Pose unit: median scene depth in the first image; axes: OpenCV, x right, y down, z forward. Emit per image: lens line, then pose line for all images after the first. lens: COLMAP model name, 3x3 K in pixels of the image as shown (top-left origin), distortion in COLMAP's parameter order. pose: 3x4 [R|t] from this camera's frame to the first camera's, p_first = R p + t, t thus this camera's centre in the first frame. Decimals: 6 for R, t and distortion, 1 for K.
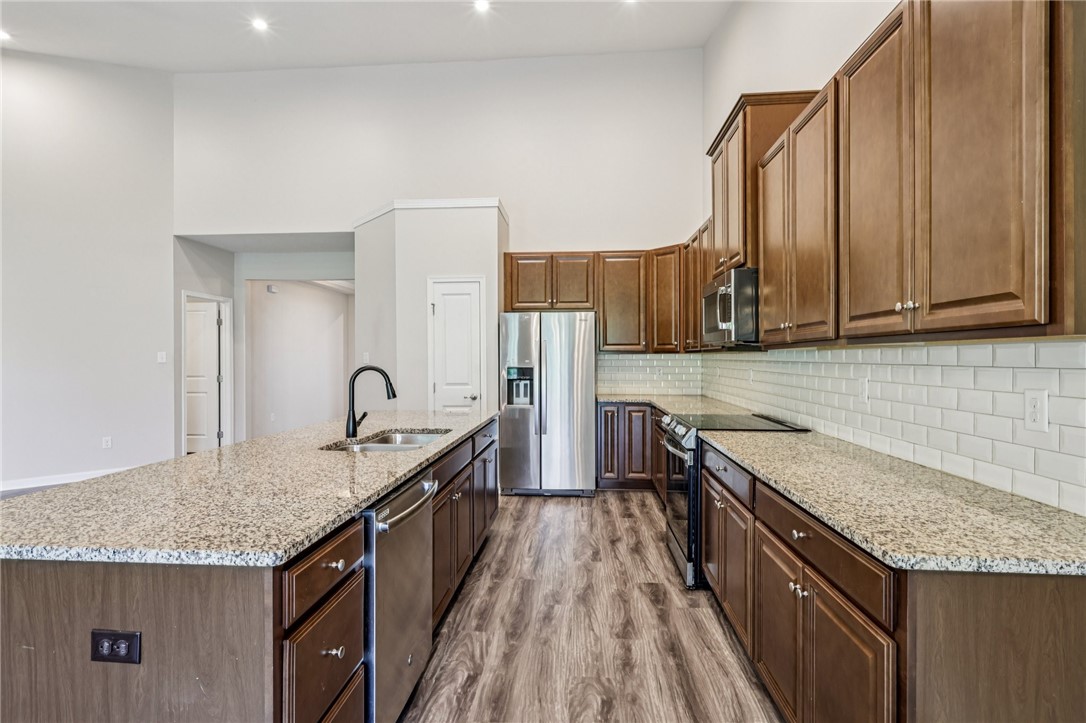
lens RADIAL K [[519.9, 0, 541.3], [0, 519.9, 361.1], [0, 0, 1]] dist [0.000860, 0.001010]
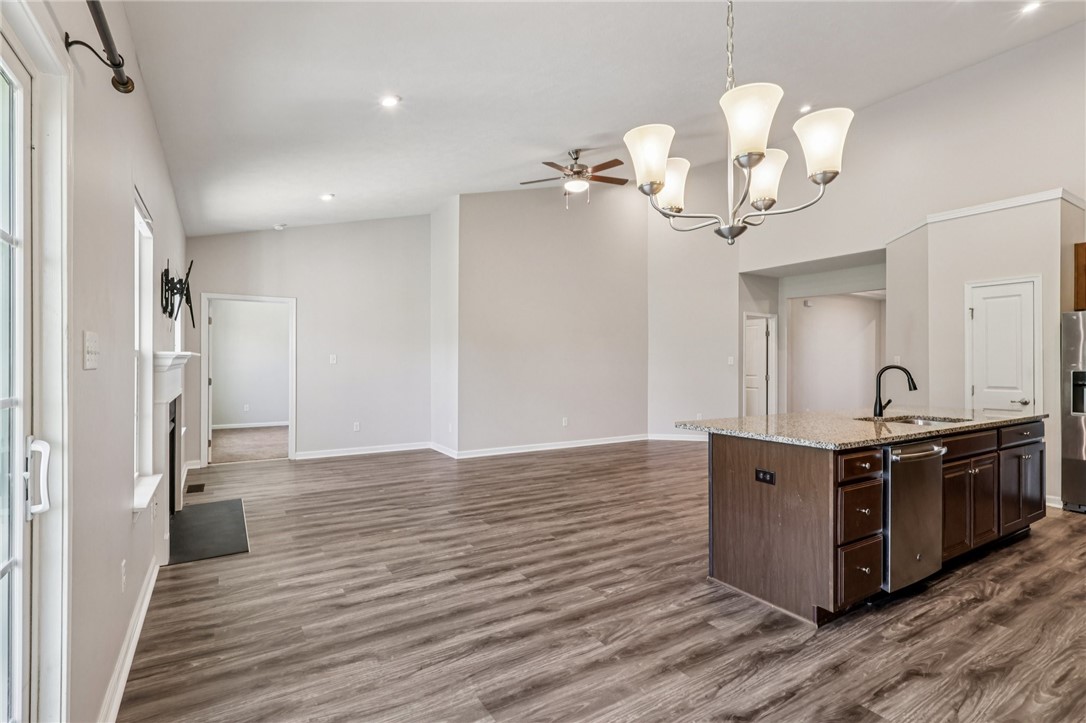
lens RADIAL K [[519.9, 0, 537.6], [0, 519.9, 359.2], [0, 0, 1]] dist [0.000860, 0.001010]
pose [[0.588161, -0.001370, -0.808743, 0.264665], [-0.010382, 0.999903, -0.009244, 0.018826], [0.808677, 0.013833, 0.588090, -0.656248]]
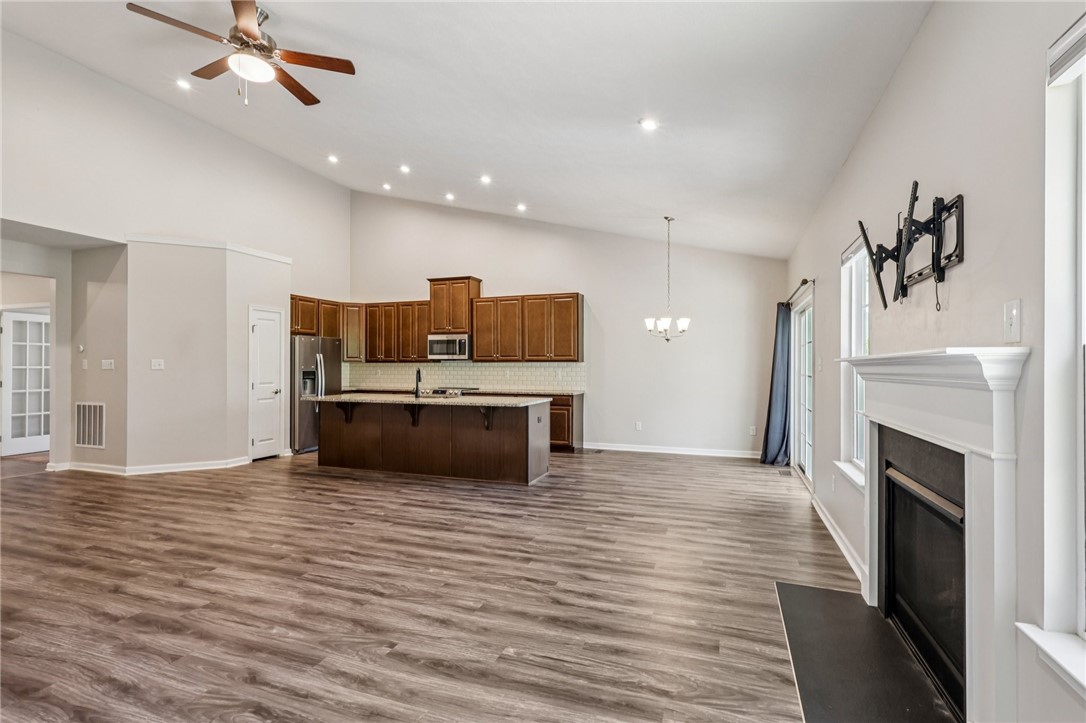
lens RADIAL K [[519.9, 0, 540.9], [0, 519.9, 359.8], [0, 0, 1]] dist [0.000860, 0.001010]
pose [[0.263454, 0.012388, 0.964592, -2.982618], [0.004965, 0.999887, -0.014197, 0.010176], [-0.964659, 0.008530, 0.263363, -0.202809]]
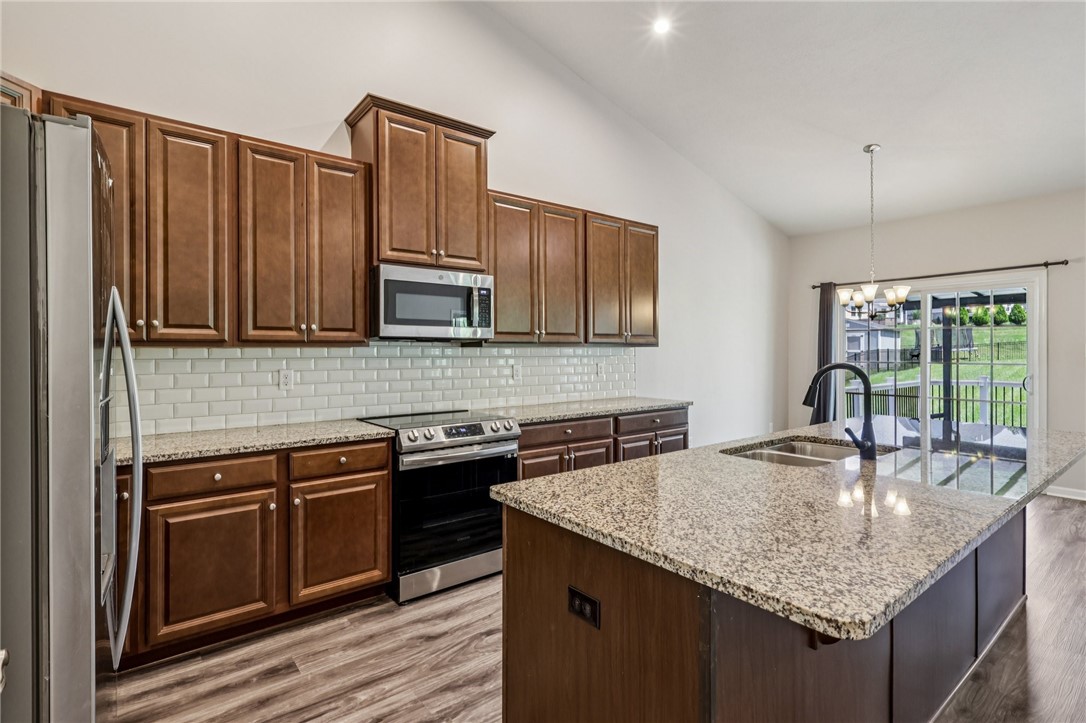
lens RADIAL K [[519.9, 0, 538.9], [0, 519.9, 354.0], [0, 0, 1]] dist [0.000860, 0.001010]
pose [[-0.678240, 0.001949, 0.734838, -0.701639], [0.009989, 0.999929, 0.006568, -0.015480], [-0.734772, 0.011795, -0.678211, 2.188177]]
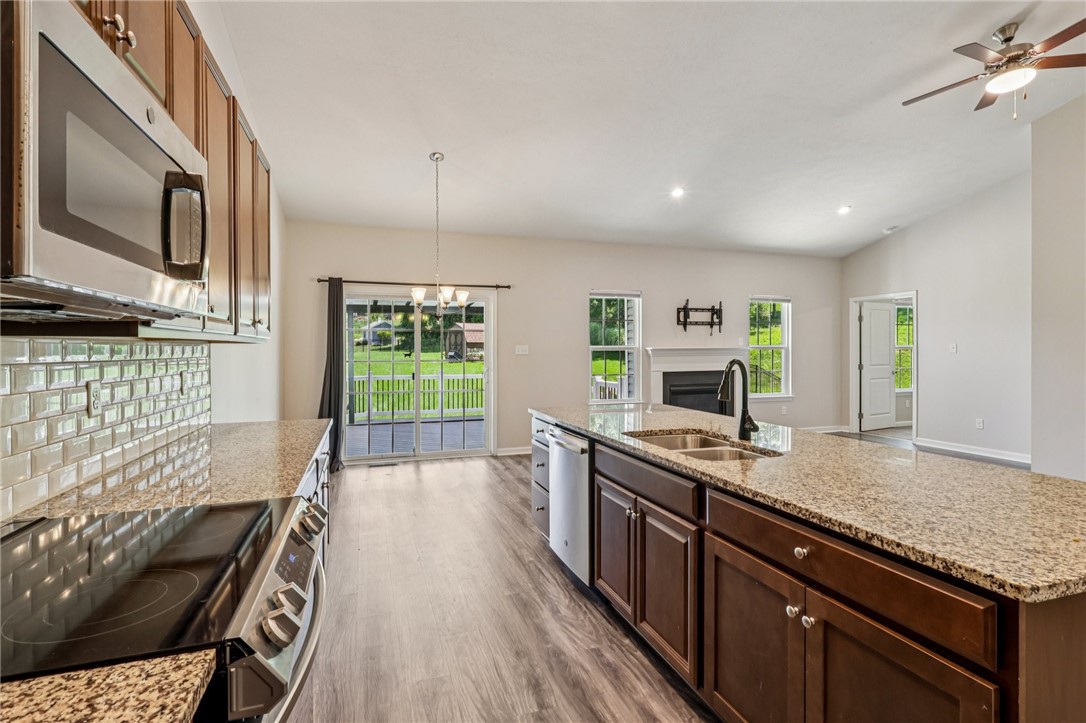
lens RADIAL K [[519.9, 0, 543.7], [0, 519.9, 352.6], [0, 0, 1]] dist [0.000860, 0.001010]
pose [[-0.917918, 0.008564, -0.396677, 0.353349], [0.003407, 0.999900, 0.013705, -0.019048], [0.396755, 0.011229, -0.917856, 1.983039]]
